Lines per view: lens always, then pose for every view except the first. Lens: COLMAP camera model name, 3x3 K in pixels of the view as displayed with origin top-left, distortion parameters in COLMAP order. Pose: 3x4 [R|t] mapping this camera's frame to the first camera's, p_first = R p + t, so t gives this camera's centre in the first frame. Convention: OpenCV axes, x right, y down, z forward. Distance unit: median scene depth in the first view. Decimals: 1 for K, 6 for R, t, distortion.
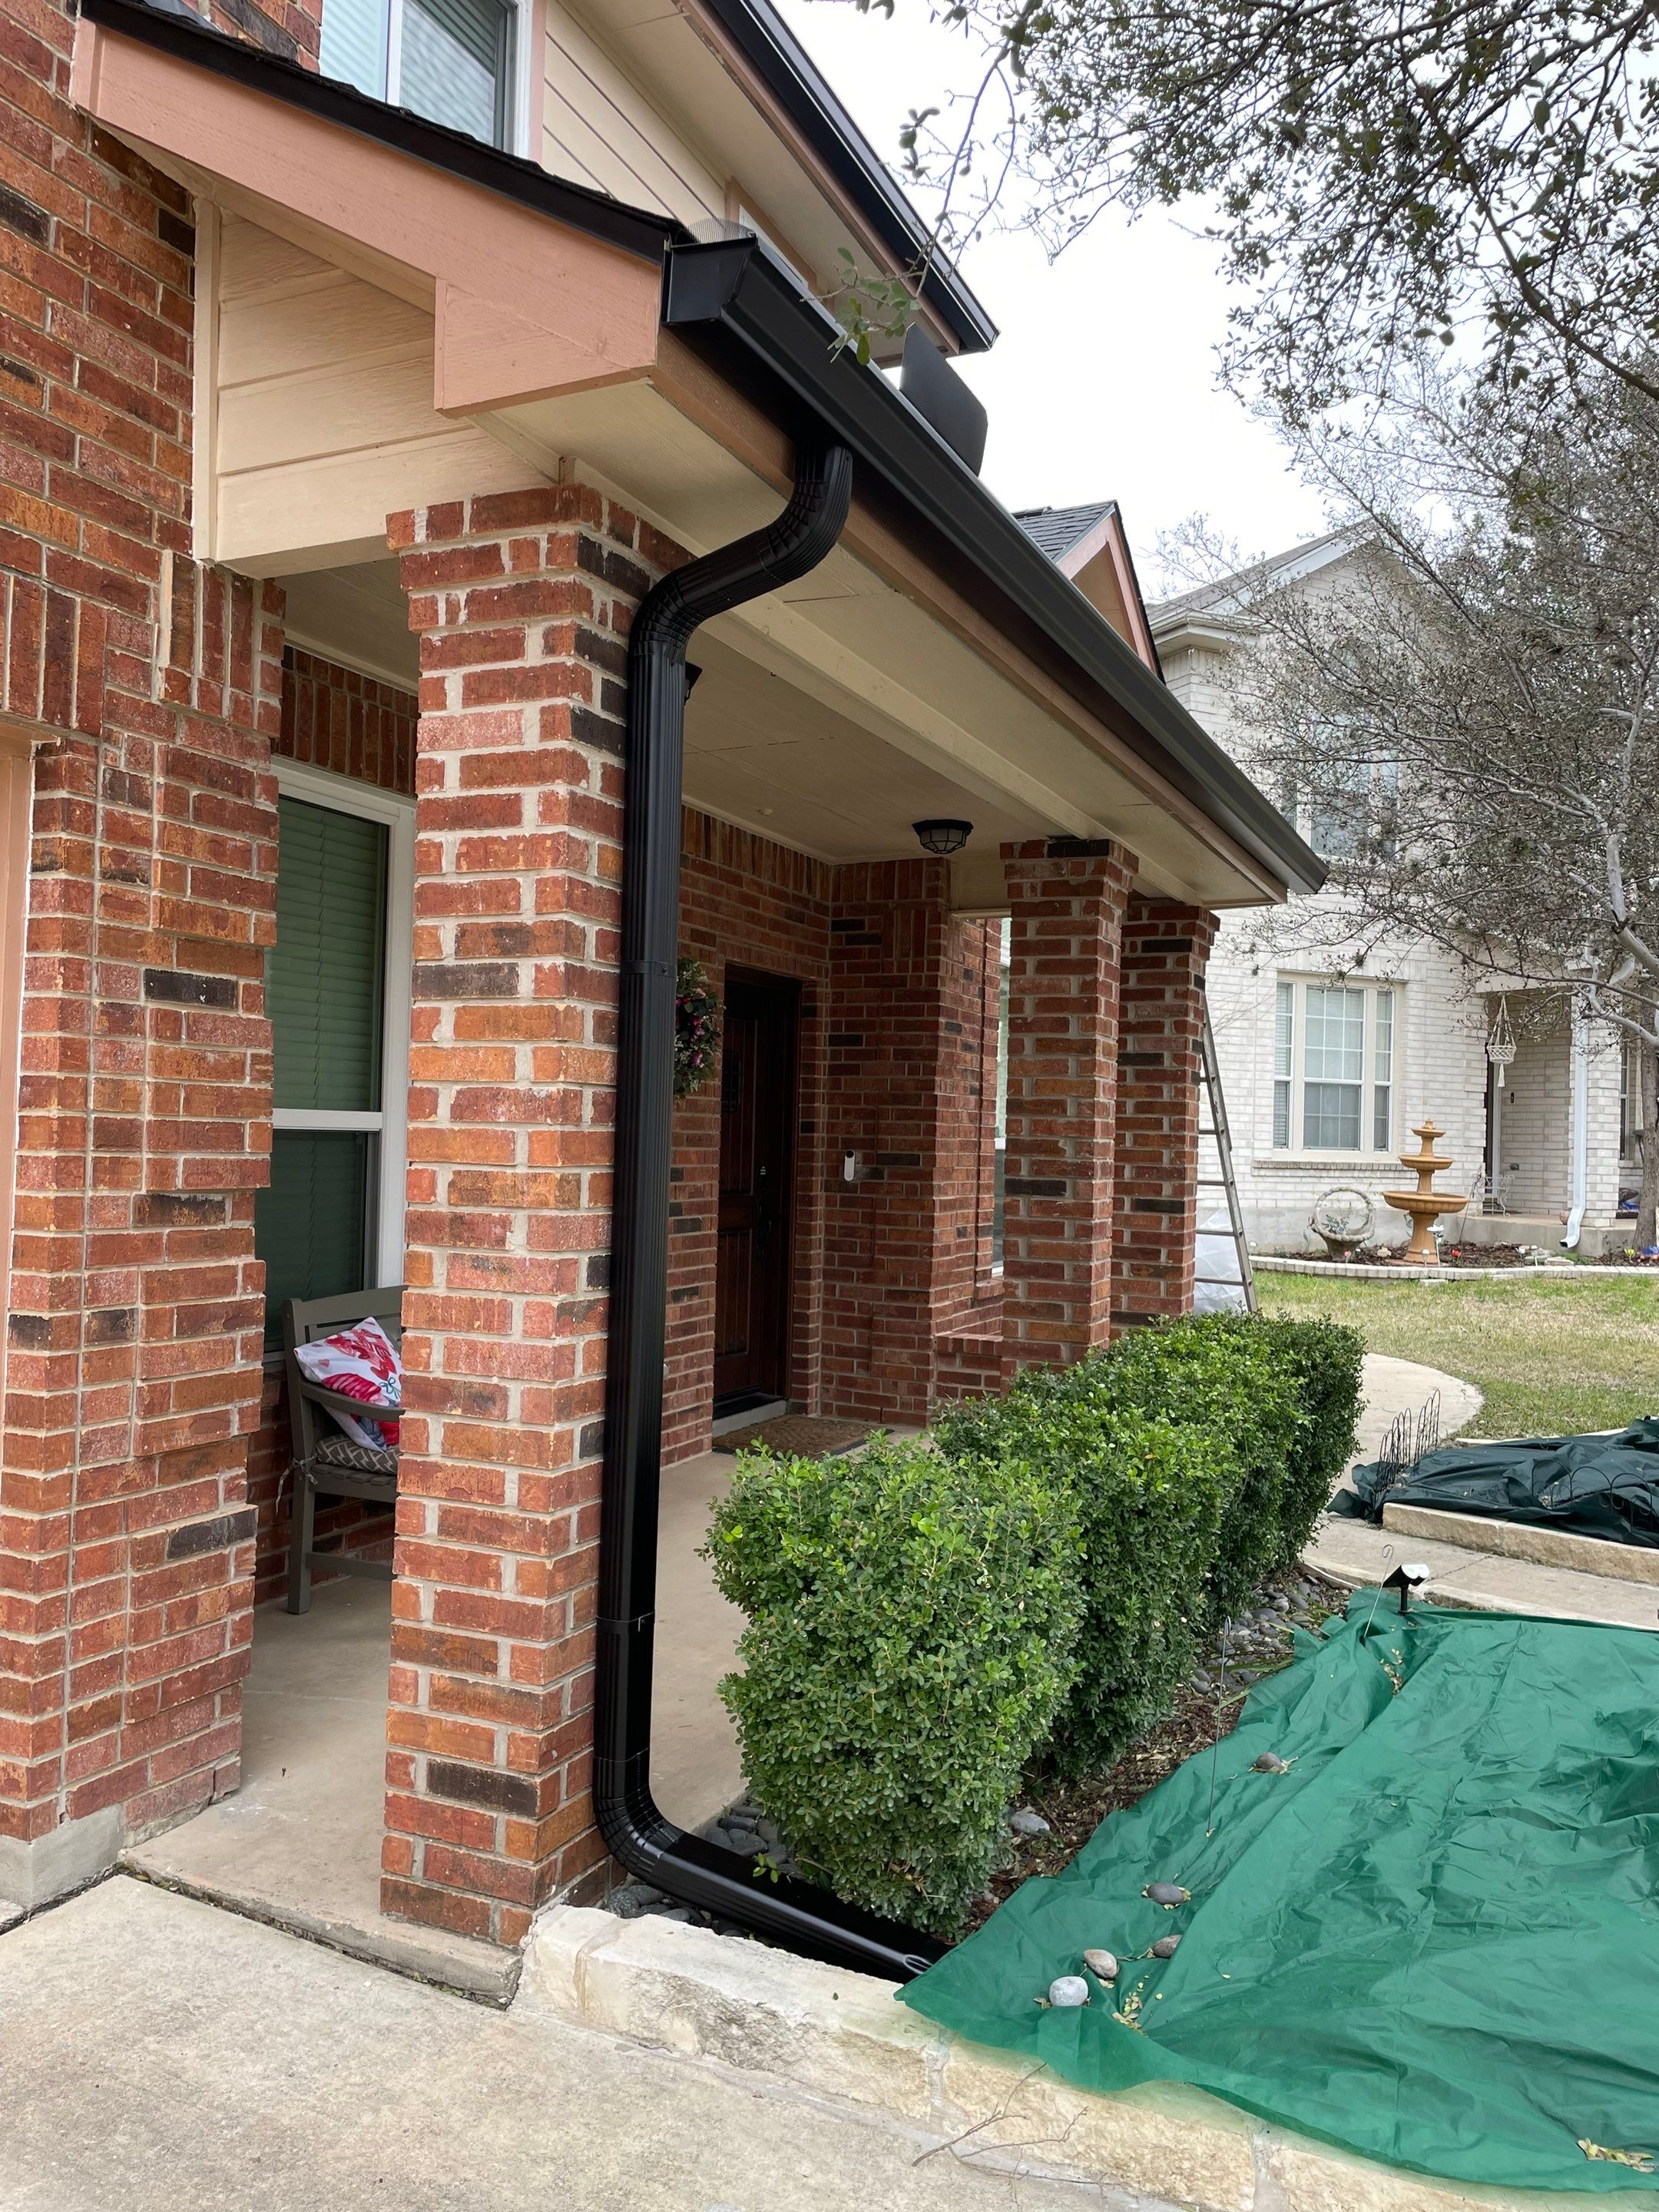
lens RADIAL K [[1670.6, 0, 829.5], [0, 1670.6, 1106.0], [0, 0, 1]] dist [0.116756, -0.161052]
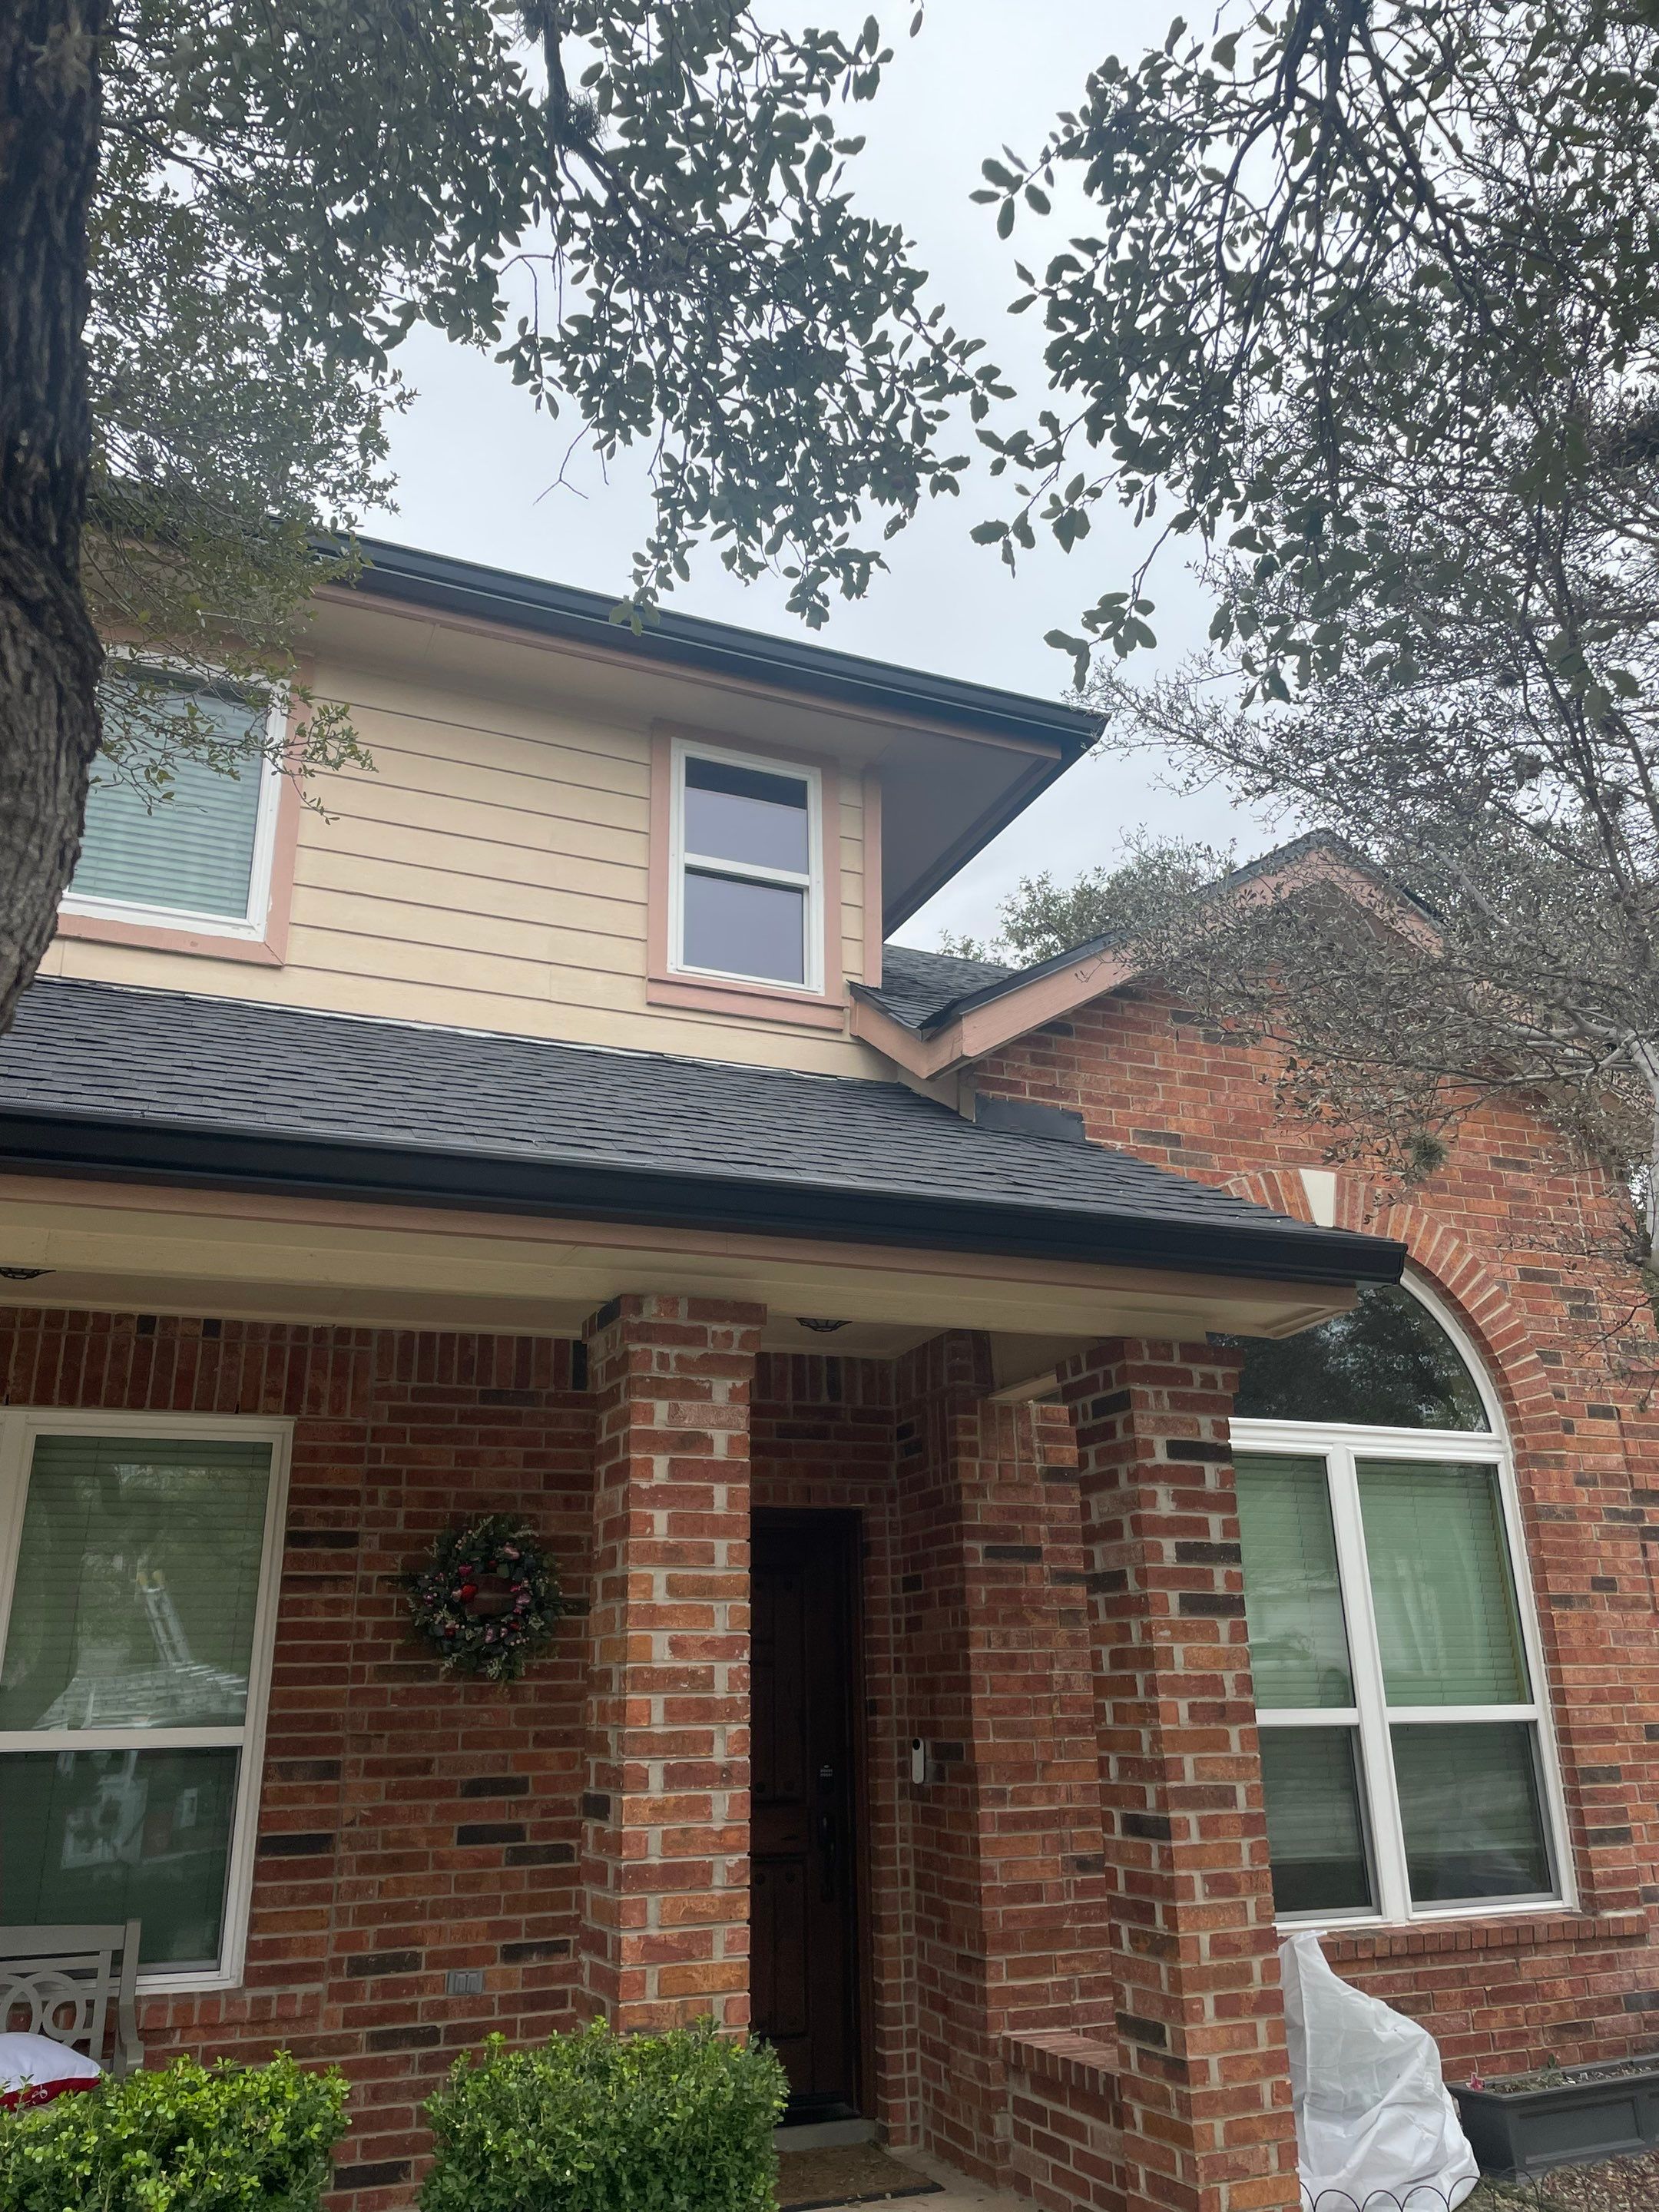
lens RADIAL K [[1670.6, 0, 829.5], [0, 1670.6, 1106.0], [0, 0, 1]] dist [0.116756, -0.161052]
pose [[0.738471, -0.257504, -0.623179, 0.568773], [0.040087, 0.939339, -0.340641, 0.018430], [0.673093, 0.226572, 0.703997, 0.412885]]
